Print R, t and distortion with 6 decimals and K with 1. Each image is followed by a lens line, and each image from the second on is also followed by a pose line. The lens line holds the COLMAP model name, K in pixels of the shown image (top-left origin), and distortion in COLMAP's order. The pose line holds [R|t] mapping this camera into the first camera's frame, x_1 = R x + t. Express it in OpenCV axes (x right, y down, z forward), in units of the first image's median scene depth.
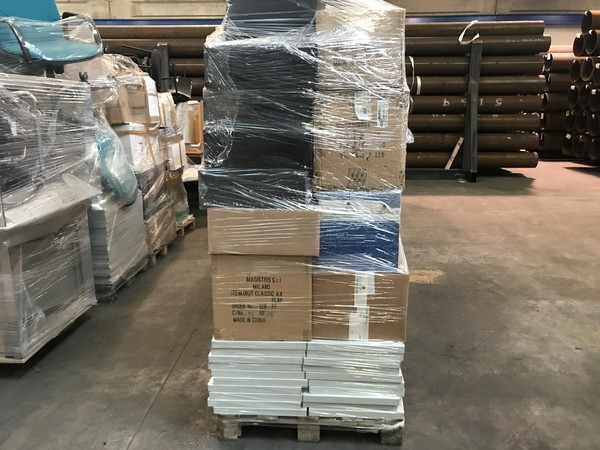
lens RADIAL K [[489.8, 0, 300.0], [0, 489.8, 225.0], [0, 0, 1]] dist [0.011459, -0.002471]
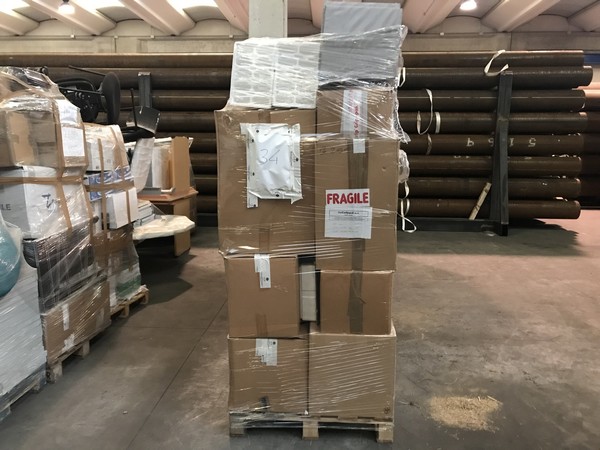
lens RADIAL K [[489.8, 0, 300.0], [0, 489.8, 225.0], [0, 0, 1]] dist [0.011459, -0.002471]
pose [[0.999729, 0.013287, -0.019094, 0.018655], [-0.014695, 0.997031, -0.075580, -0.036537], [0.018034, 0.075840, 0.996957, 0.151231]]
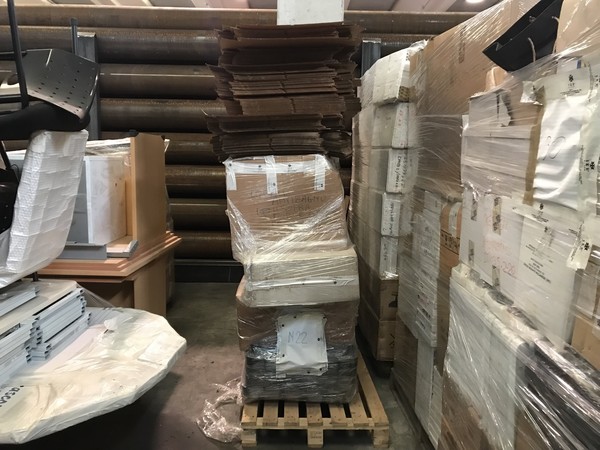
lens RADIAL K [[489.3, 0, 300.0], [0, 489.3, 225.0], [0, 0, 1]] dist [0.013940, 0.010036]
pose [[0.998467, 0.011213, 0.054203, -0.073033], [-0.006091, 0.995576, -0.093757, -0.112482], [-0.055015, 0.093283, 0.994118, 0.473002]]
